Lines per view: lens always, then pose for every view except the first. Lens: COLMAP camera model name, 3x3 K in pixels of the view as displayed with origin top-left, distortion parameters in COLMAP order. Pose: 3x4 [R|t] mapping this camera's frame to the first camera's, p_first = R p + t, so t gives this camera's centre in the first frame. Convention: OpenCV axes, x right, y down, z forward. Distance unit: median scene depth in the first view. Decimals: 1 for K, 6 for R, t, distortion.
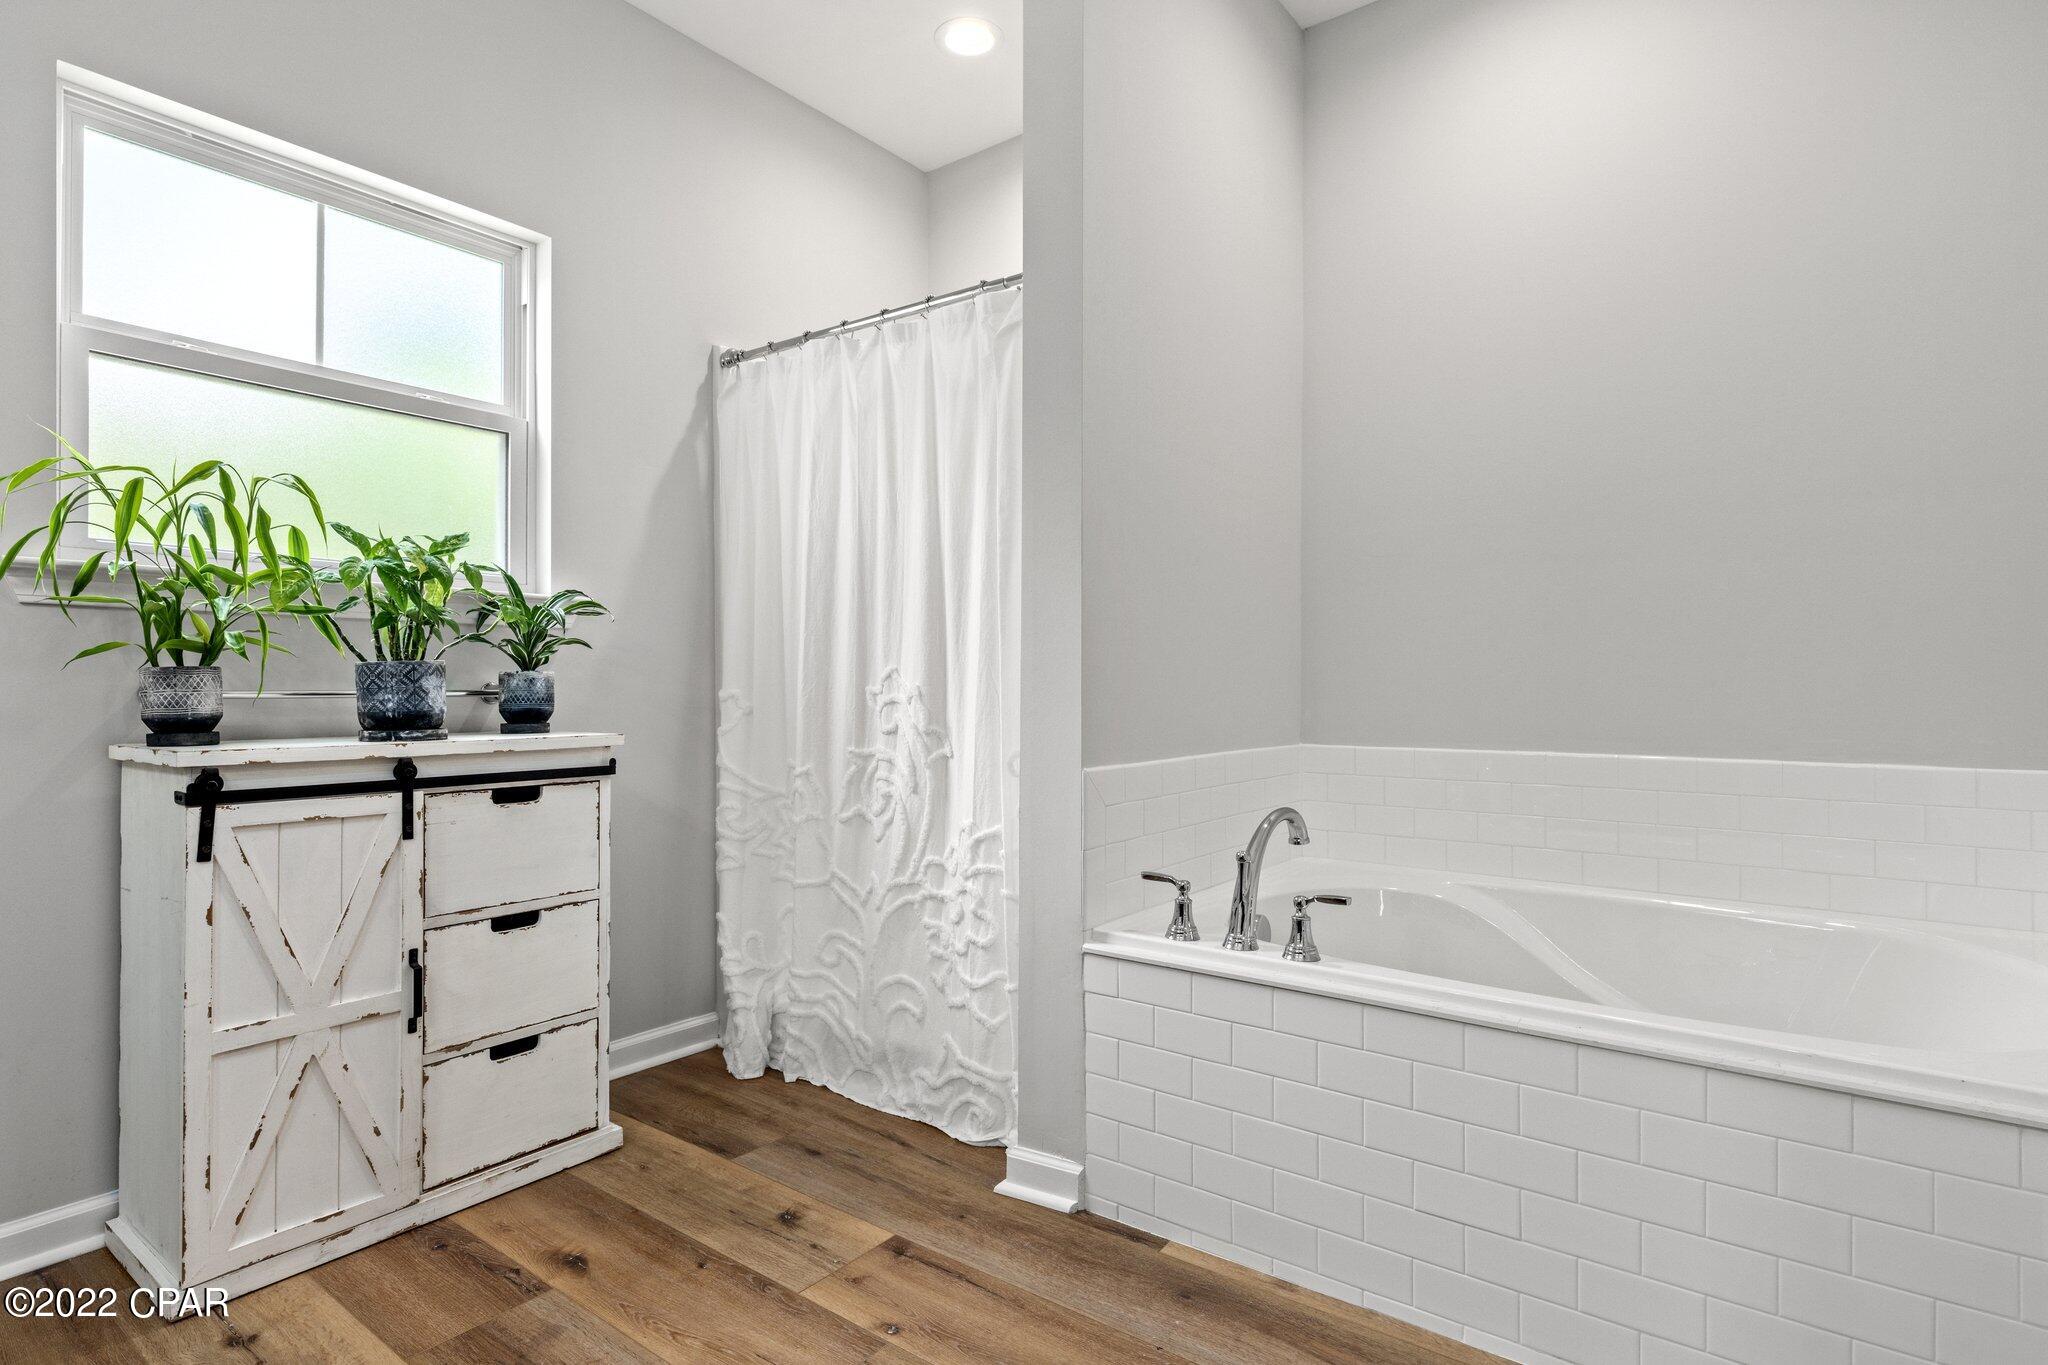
lens RADIAL K [[1024.1, 0, 1007.2], [0, 1024.1, 679.2], [0, 0, 1]] dist [0.004887, -0.002206]
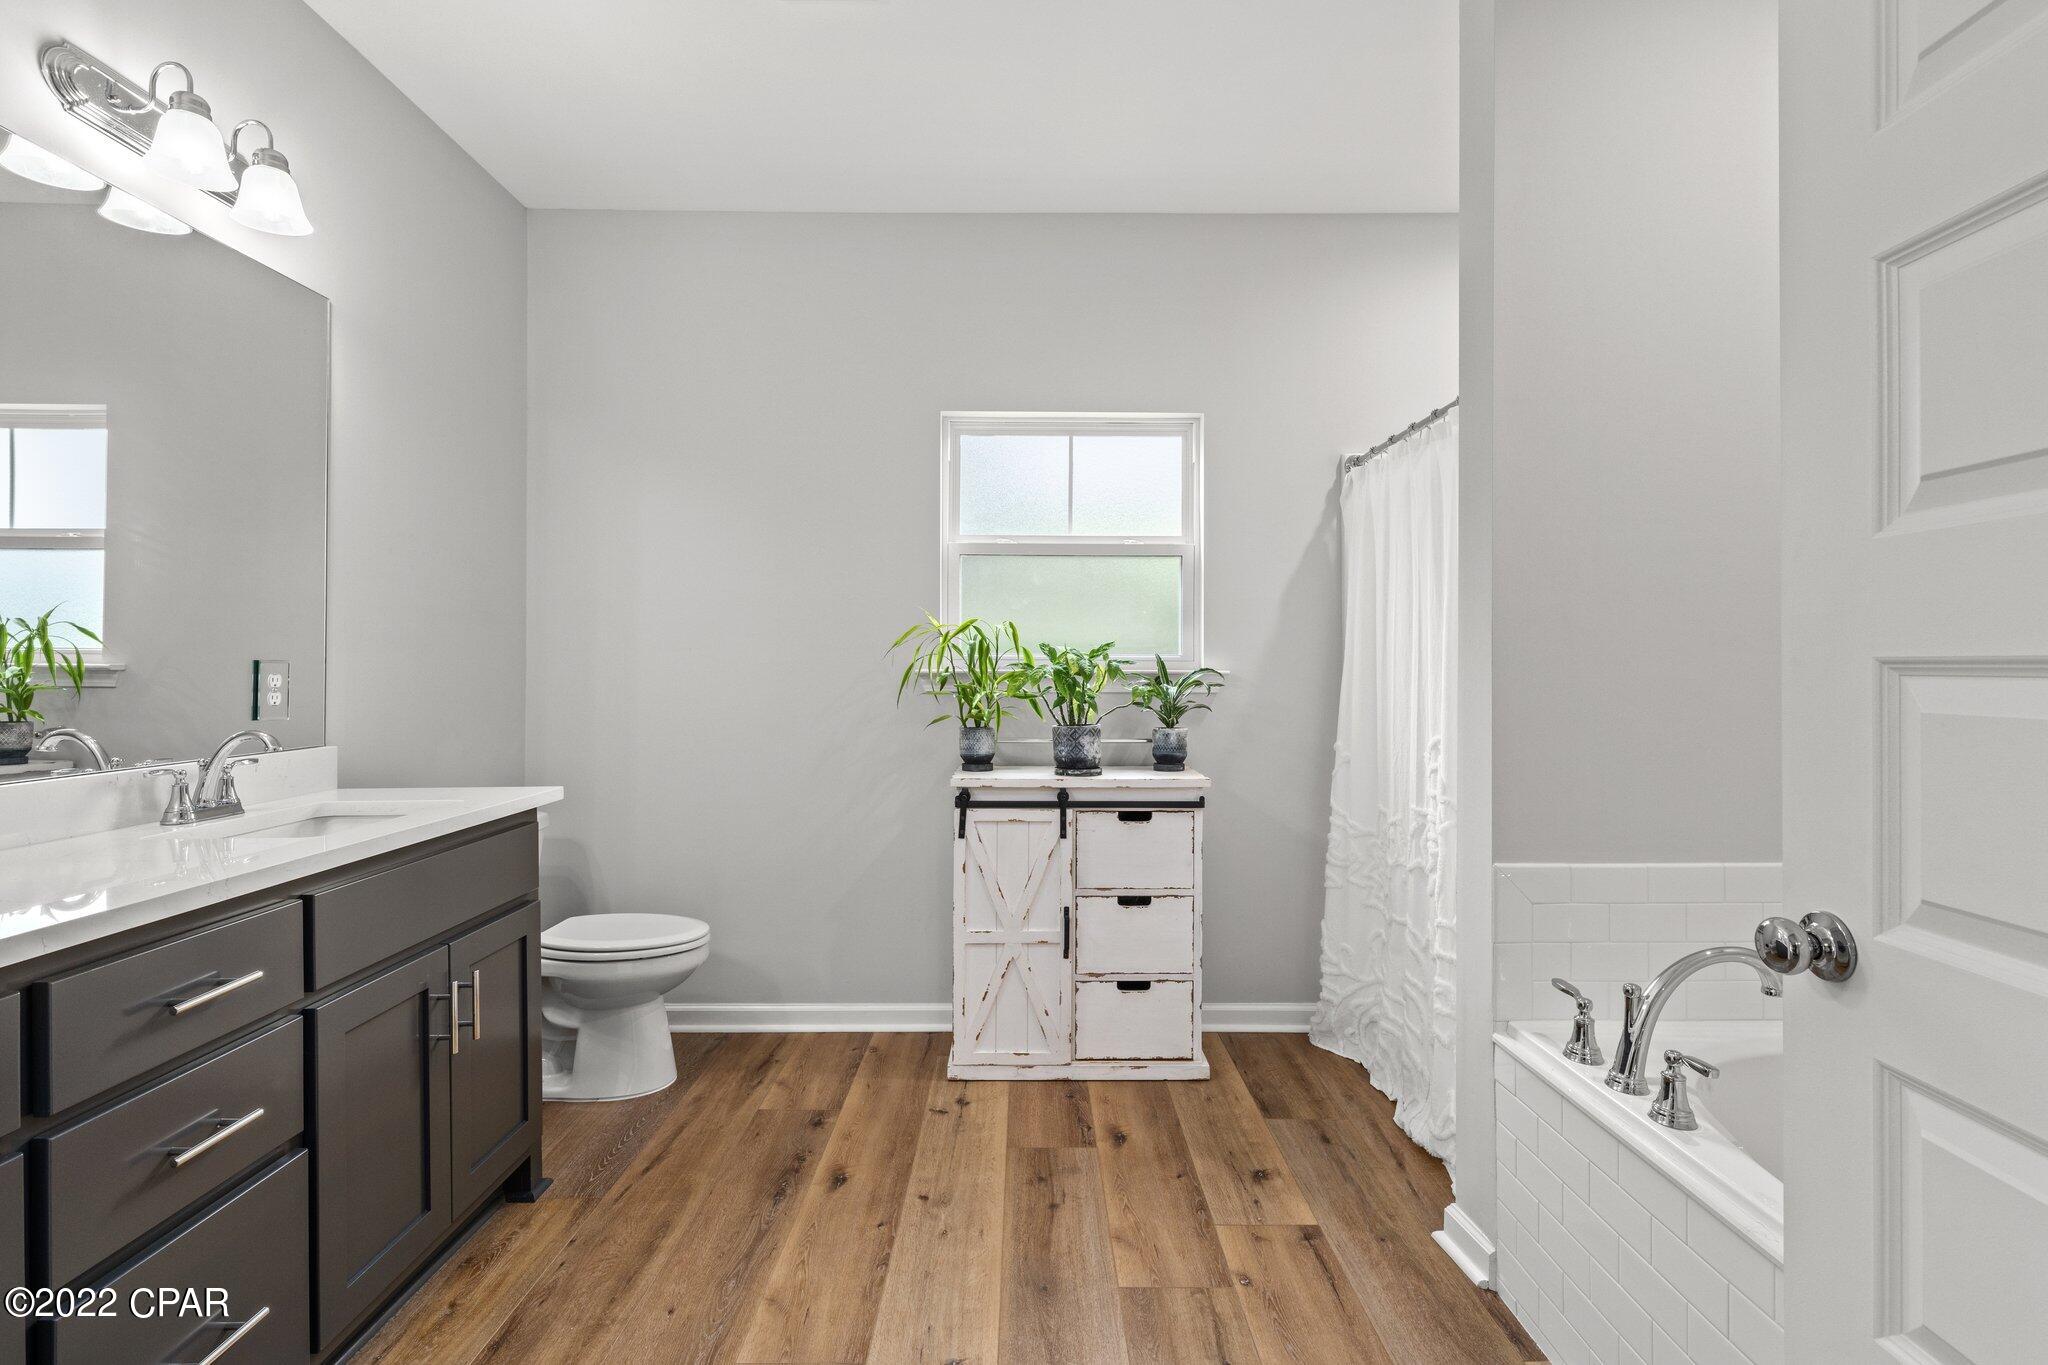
lens RADIAL K [[897.1, 0, 1018.9], [0, 897.1, 671.7], [0, 0, 1]] dist [-0.001530, -0.002002]
pose [[0.620398, -0.002818, -0.784282, 0.486893], [0.002234, 0.999996, -0.001826, -0.105859], [0.784284, -0.000619, 0.620402, 0.065737]]
